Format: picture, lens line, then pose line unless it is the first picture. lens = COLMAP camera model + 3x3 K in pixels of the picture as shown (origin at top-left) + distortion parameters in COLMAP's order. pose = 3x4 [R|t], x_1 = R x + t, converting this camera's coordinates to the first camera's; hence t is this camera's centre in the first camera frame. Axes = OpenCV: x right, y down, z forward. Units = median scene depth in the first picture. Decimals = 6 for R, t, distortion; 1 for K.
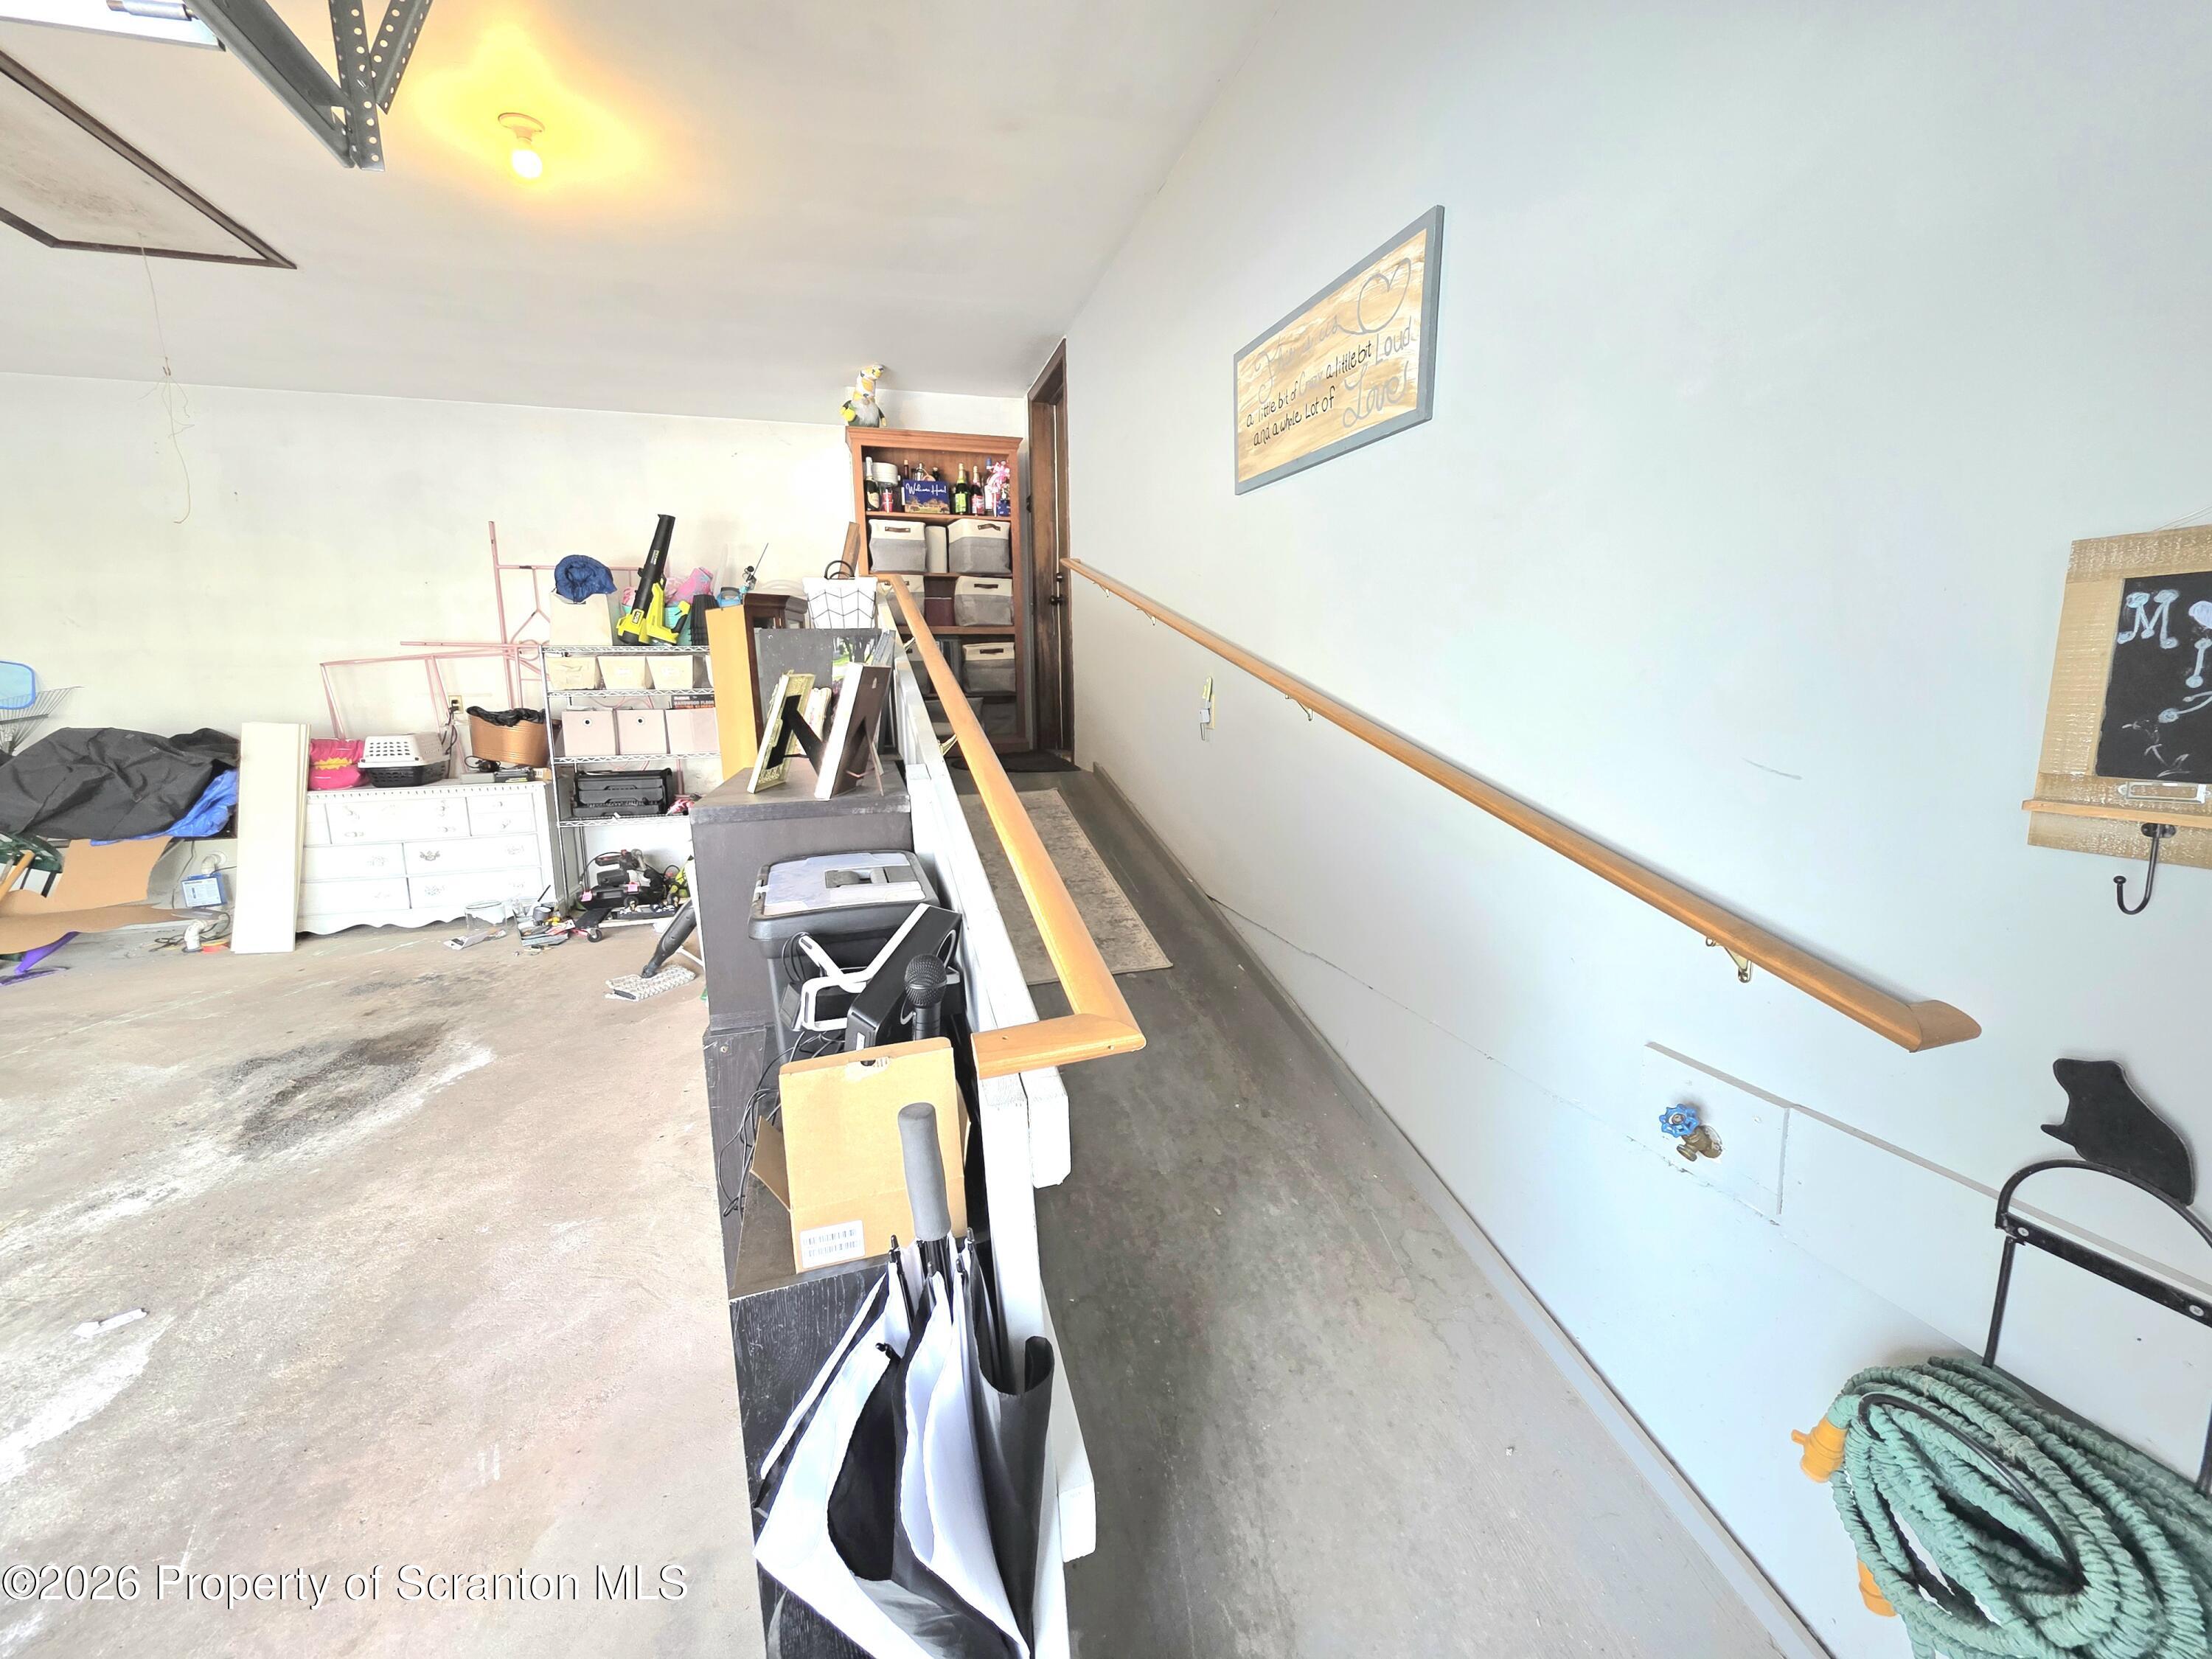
lens RADIAL K [[879.6, 0, 1110.8], [0, 879.6, 821.6], [0, 0, 1]] dist [0.001708, 0.000259]
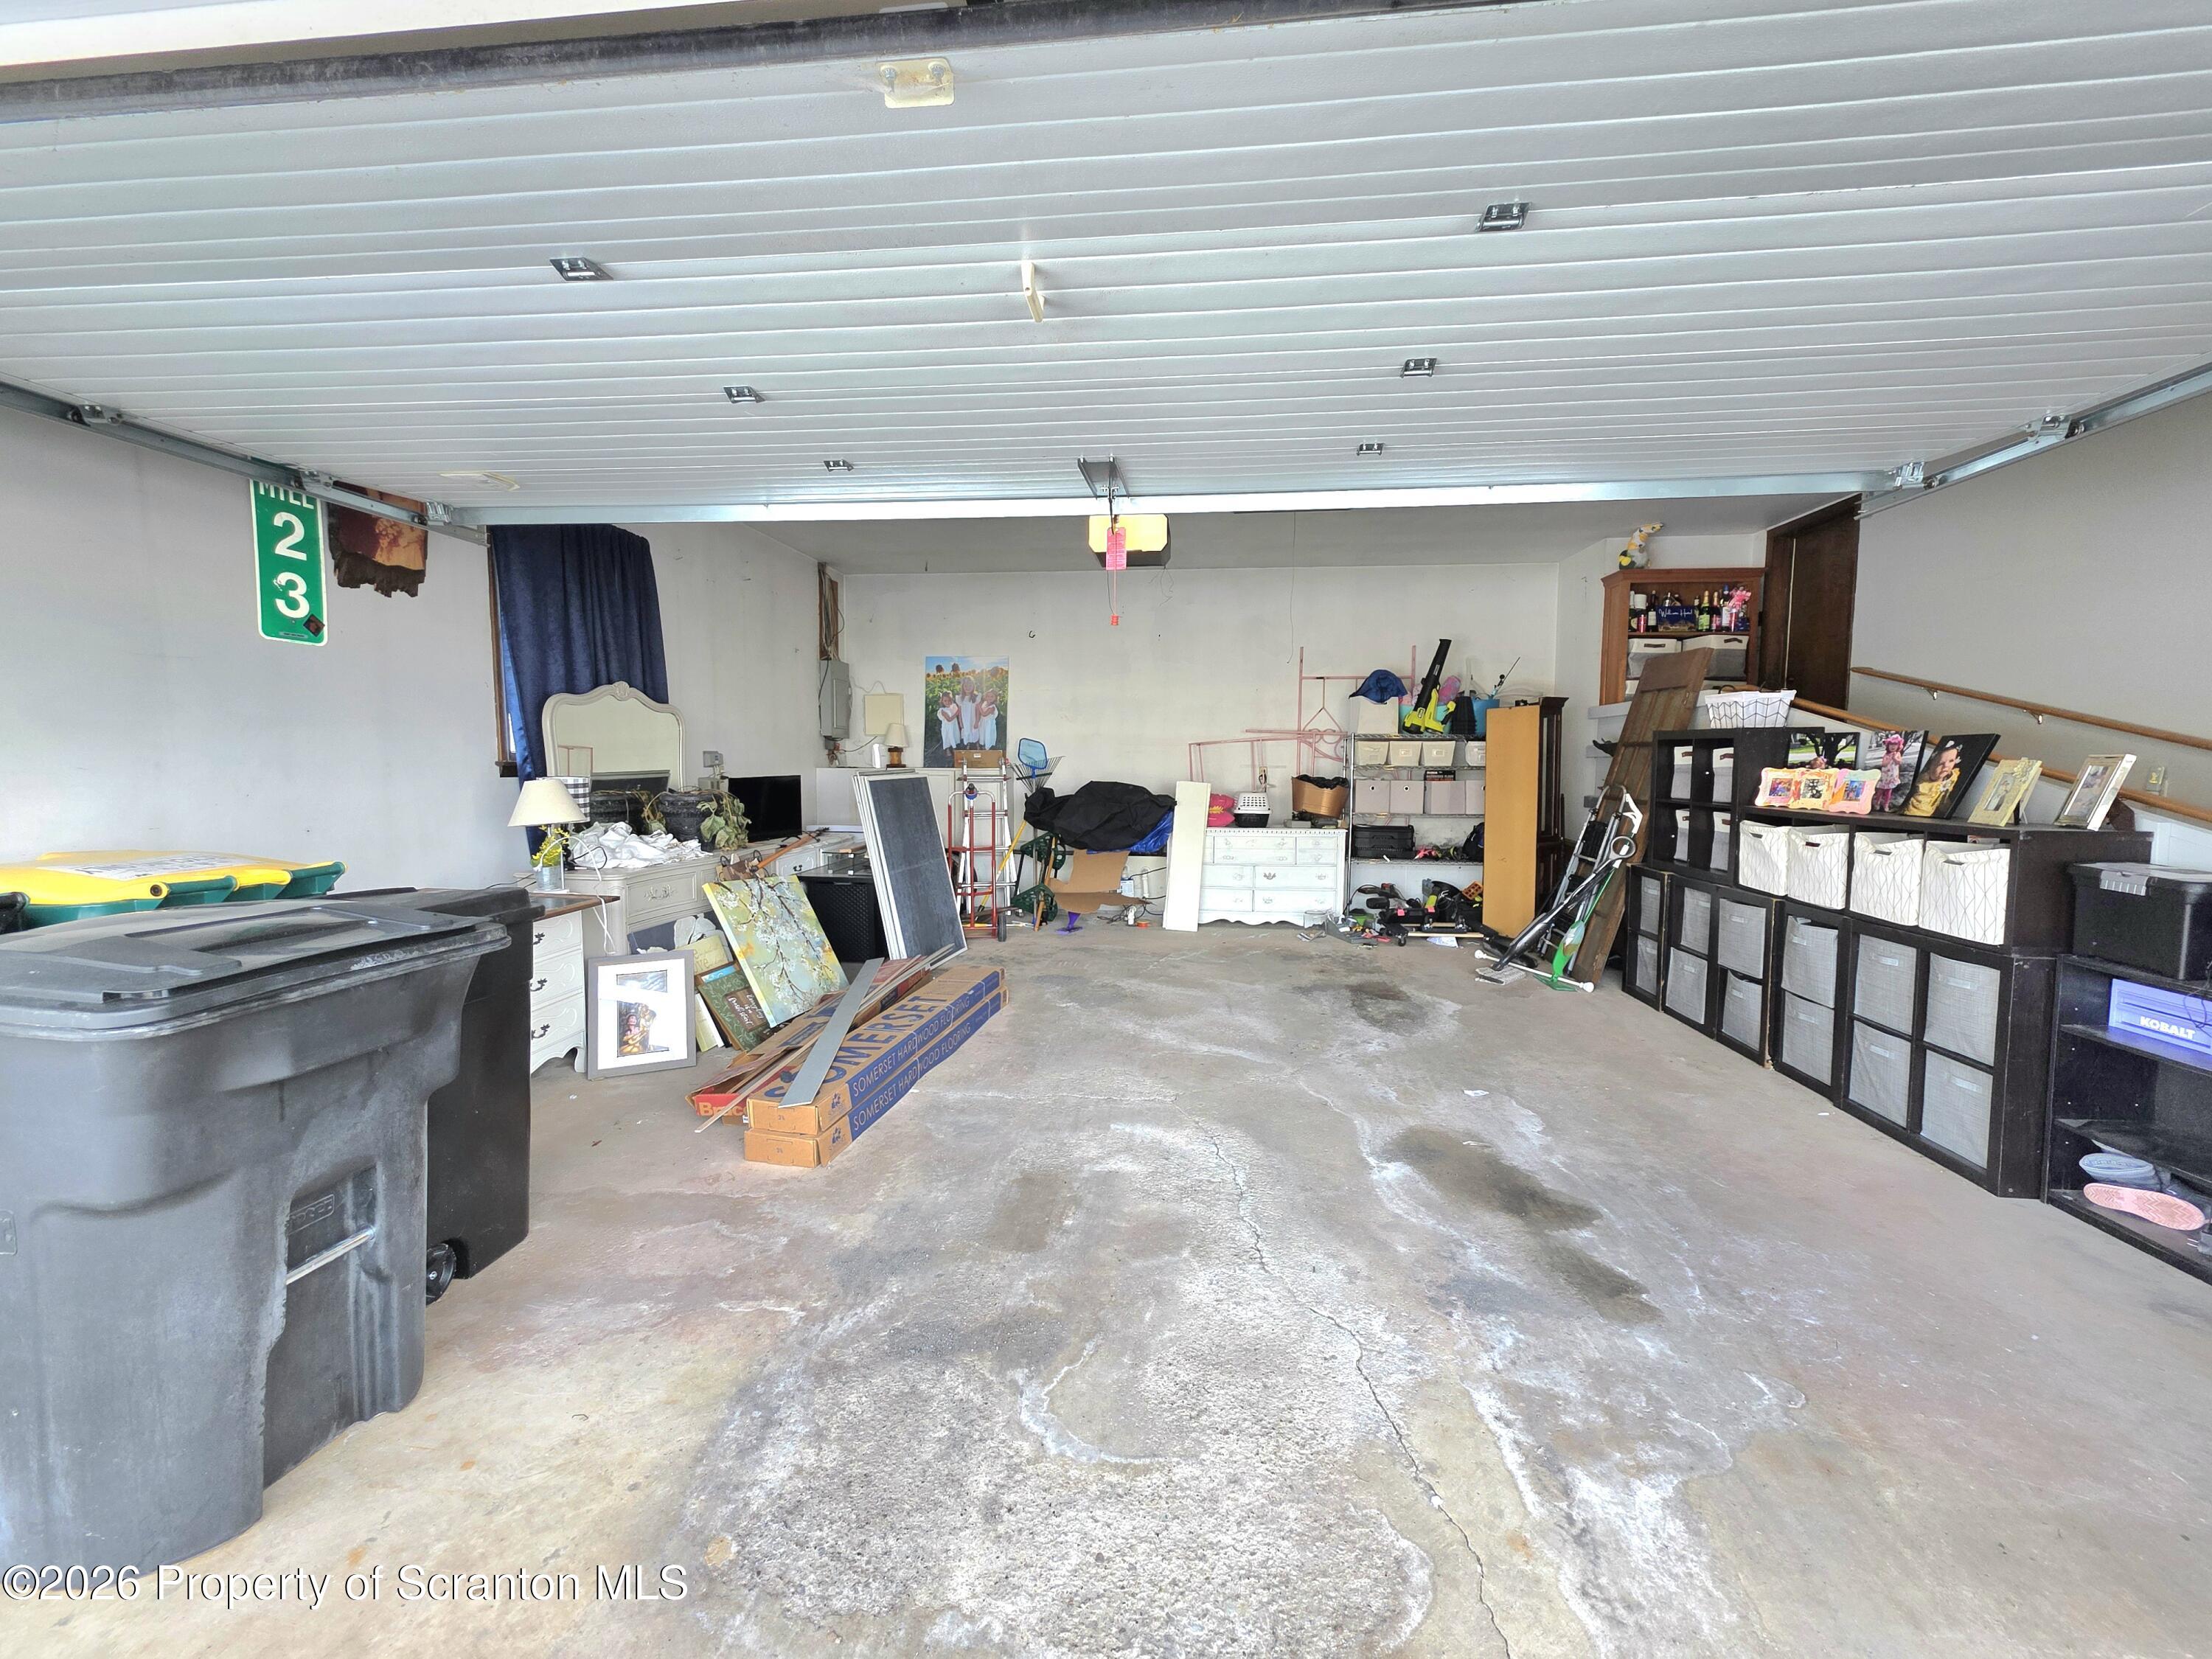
lens RADIAL K [[879.6, 0, 1110.8], [0, 879.6, 821.6], [0, 0, 1]] dist [0.001708, 0.000259]
pose [[0.922941, 0.046882, -0.382075, -0.459710], [-0.081356, 0.993891, -0.074571, 0.077663], [0.376245, 0.099909, 0.921118, -0.431179]]
